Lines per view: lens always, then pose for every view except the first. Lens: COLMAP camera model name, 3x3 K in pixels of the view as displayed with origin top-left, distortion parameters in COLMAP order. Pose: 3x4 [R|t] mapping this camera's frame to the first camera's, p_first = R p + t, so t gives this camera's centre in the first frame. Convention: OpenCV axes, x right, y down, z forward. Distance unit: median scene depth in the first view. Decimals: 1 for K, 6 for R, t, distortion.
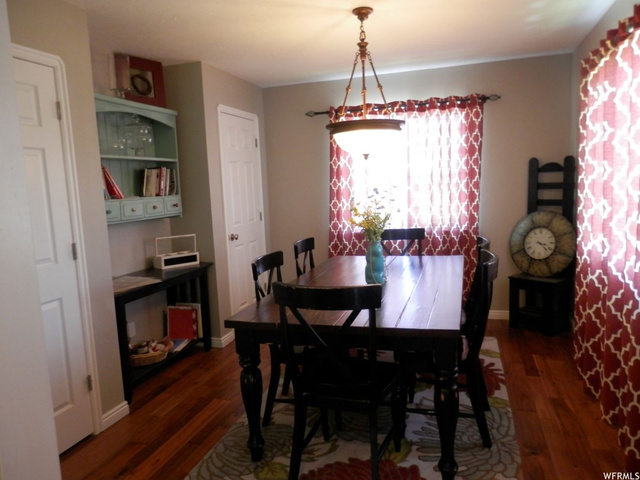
lens RADIAL K [[476.8, 0, 323.1], [0, 476.8, 241.1], [0, 0, 1]] dist [0.004949, 0.005693]
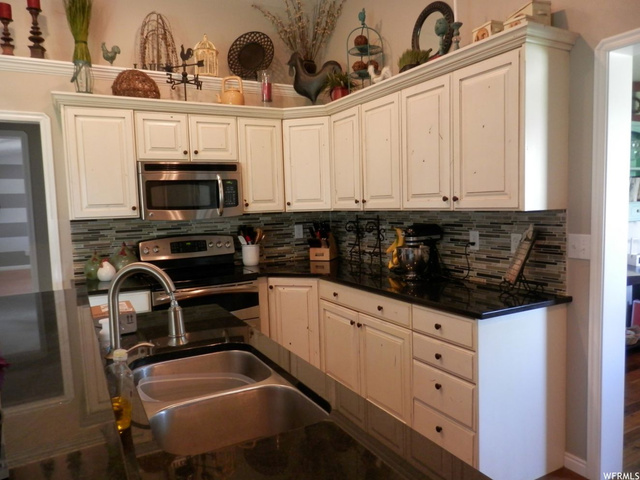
lens RADIAL K [[476.8, 0, 323.1], [0, 476.8, 241.1], [0, 0, 1]] dist [0.004949, 0.005693]
pose [[0.714713, 0.082411, -0.694545, -0.075014], [-0.086427, 0.995830, 0.029223, 0.027972], [0.694057, 0.039141, 0.718855, -0.269340]]
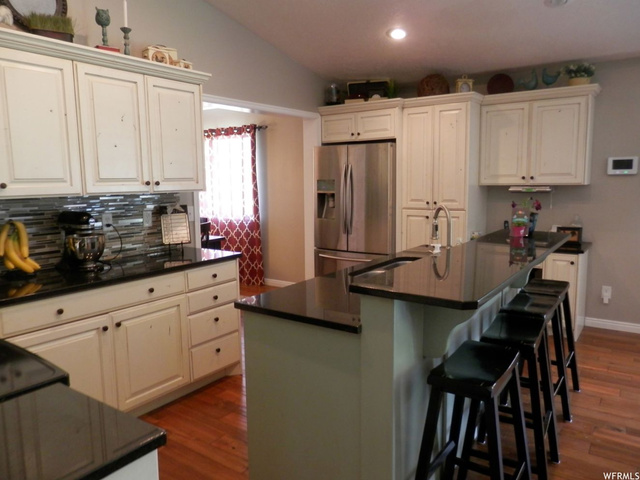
lens RADIAL K [[476.8, 0, 323.1], [0, 476.8, 241.1], [0, 0, 1]] dist [0.004949, 0.005693]
pose [[0.303116, -0.083470, 0.949291, -1.004872], [0.111150, 0.992454, 0.051774, 0.056055], [-0.946449, 0.089820, 0.310107, -0.179876]]
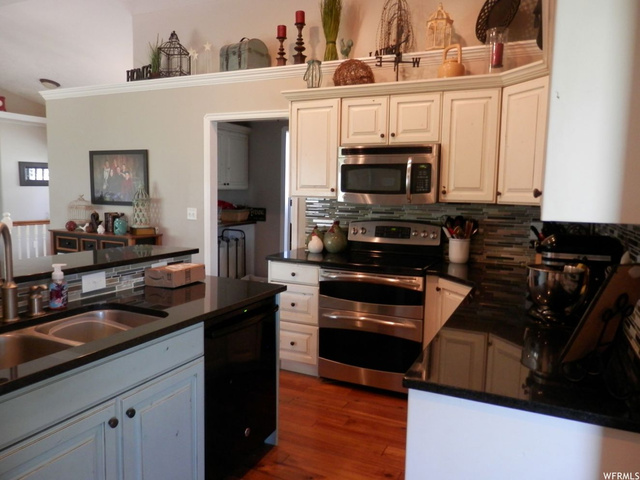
lens RADIAL K [[476.8, 0, 323.1], [0, 476.8, 241.1], [0, 0, 1]] dist [0.004949, 0.005693]
pose [[-0.141018, 0.149262, -0.978690, 0.001625], [-0.129793, 0.977249, 0.167744, -0.027636], [0.981462, 0.150682, -0.118437, 0.174479]]
